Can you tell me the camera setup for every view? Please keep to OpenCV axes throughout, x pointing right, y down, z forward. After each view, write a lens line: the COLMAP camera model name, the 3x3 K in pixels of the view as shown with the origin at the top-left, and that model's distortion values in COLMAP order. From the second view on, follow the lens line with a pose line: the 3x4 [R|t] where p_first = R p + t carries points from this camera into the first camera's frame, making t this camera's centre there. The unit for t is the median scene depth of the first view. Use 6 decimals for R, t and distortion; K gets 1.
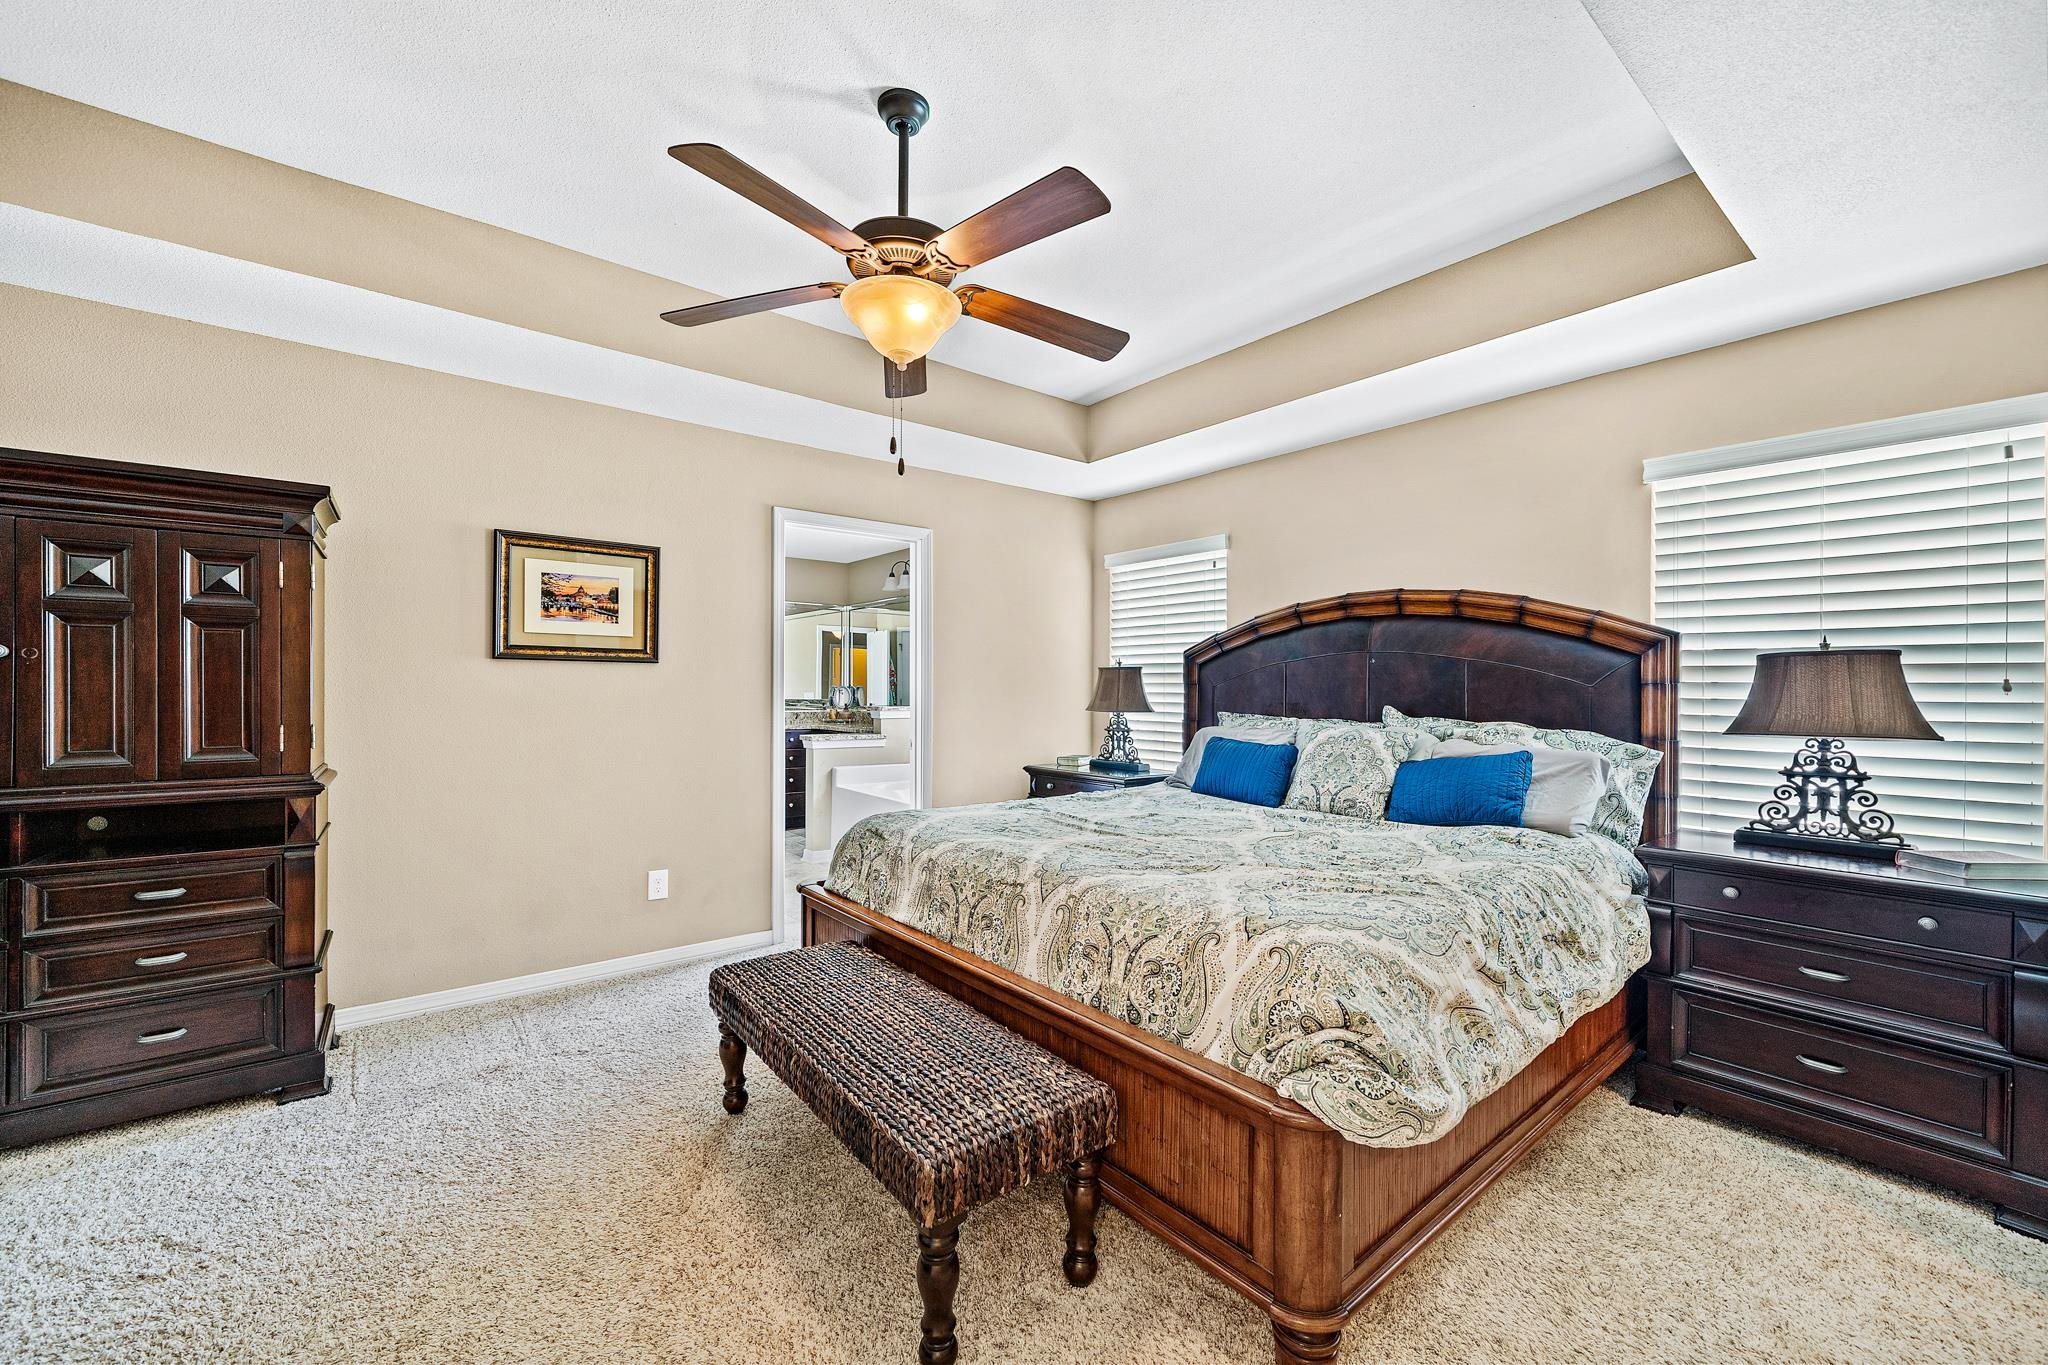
lens RADIAL K [[839.5, 0, 1024.8], [0, 839.5, 685.8], [0, 0, 1]] dist [0.003890, -0.000465]
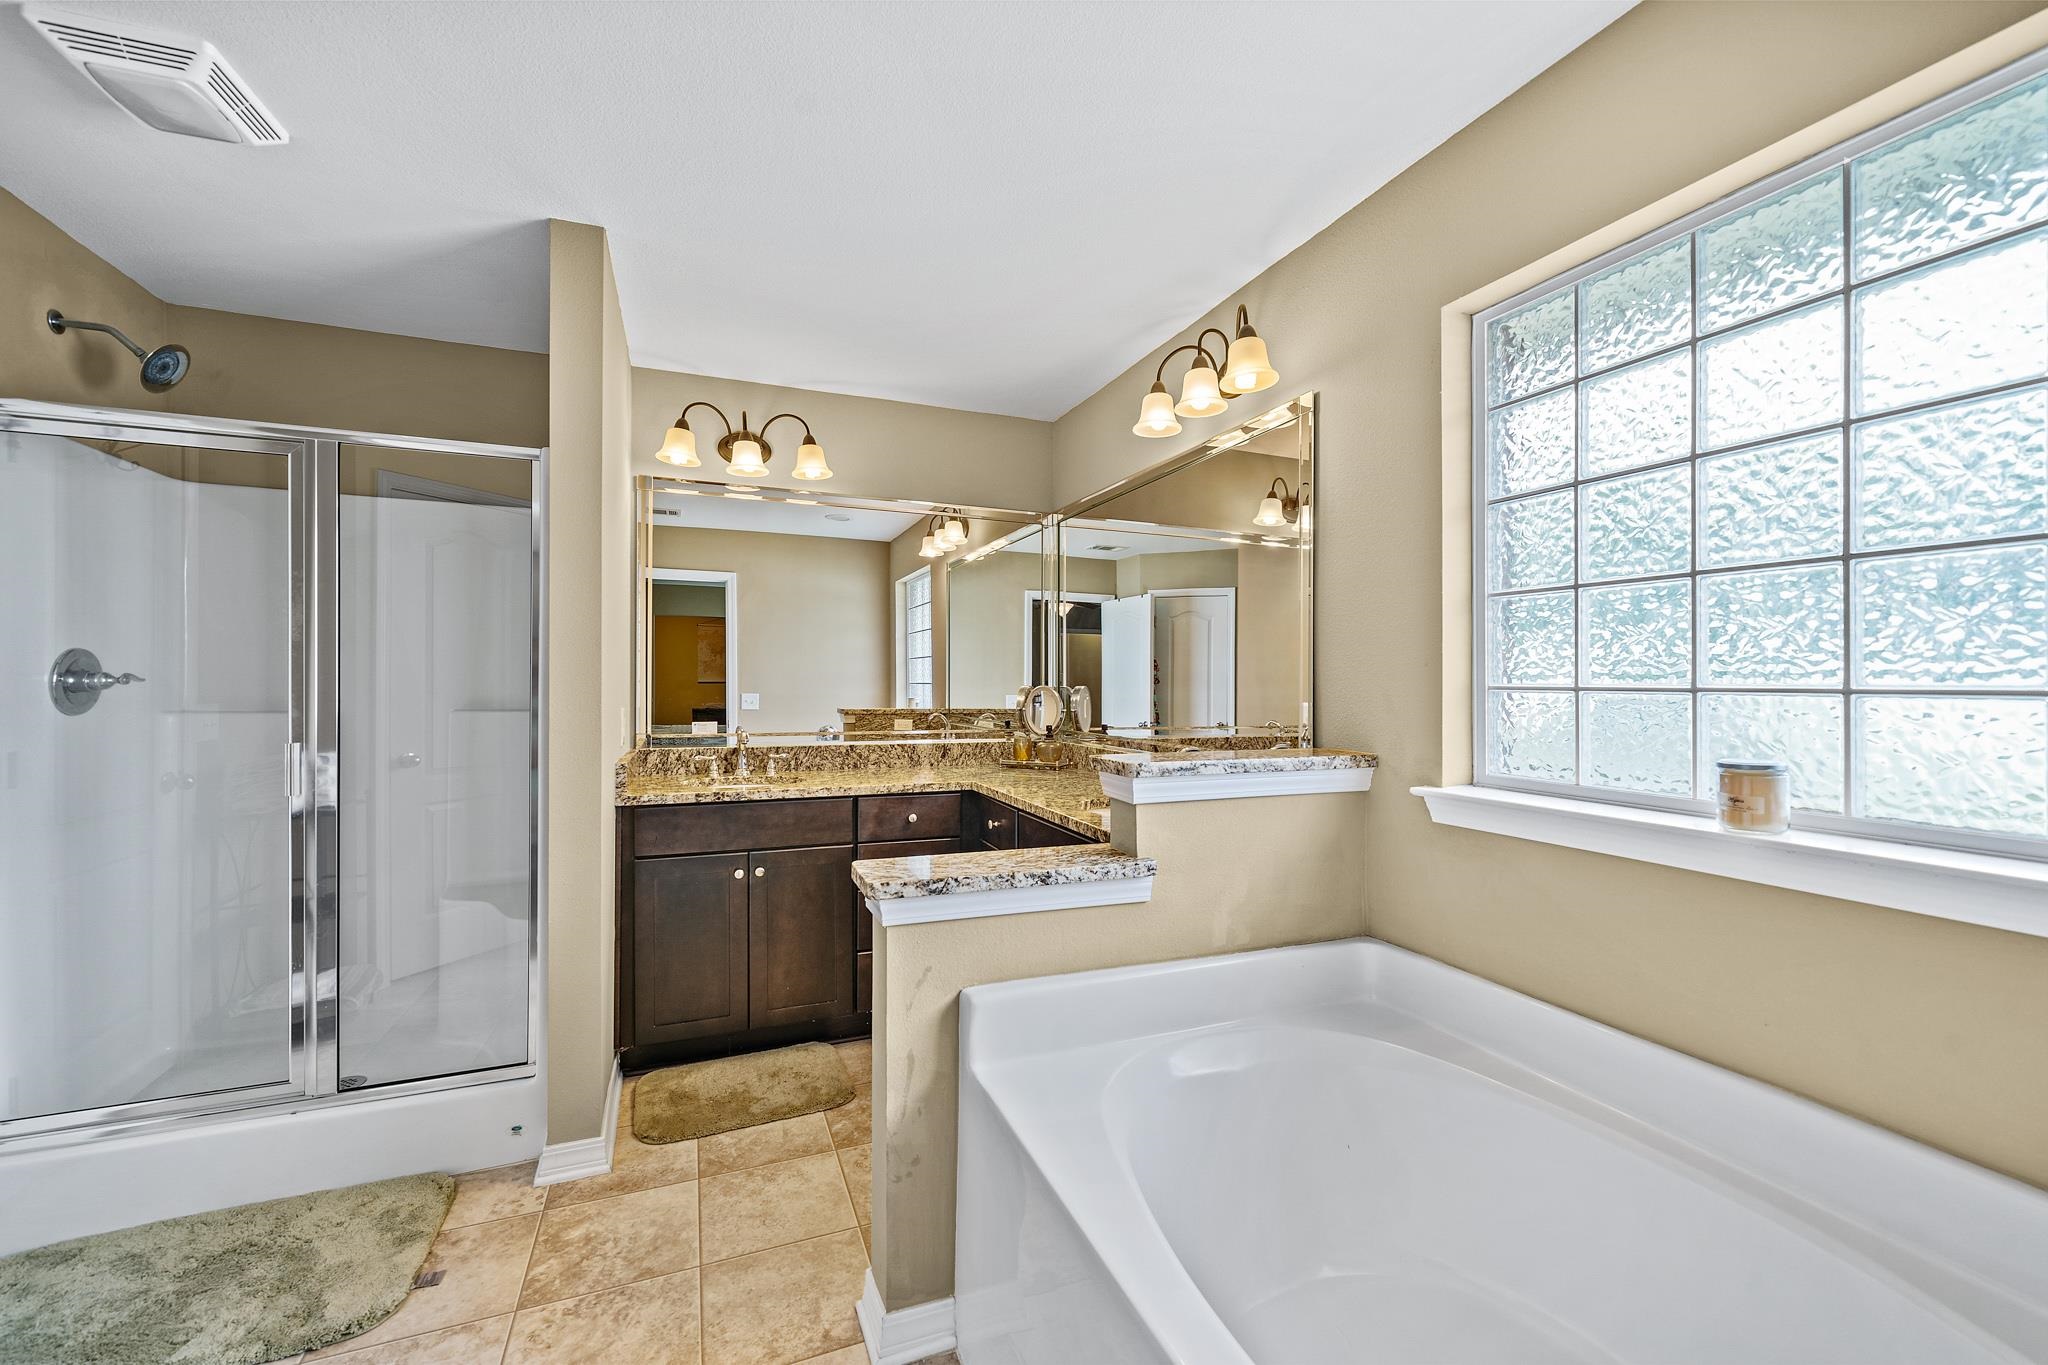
lens RADIAL K [[839.5, 0, 1024.0], [0, 839.5, 681.9], [0, 0, 1]] dist [0.003890, -0.000465]
pose [[0.960764, -0.002692, -0.277353, -0.102860], [0.001867, 0.999993, -0.003238, -0.001078], [0.277359, 0.002593, 0.960763, 0.573095]]
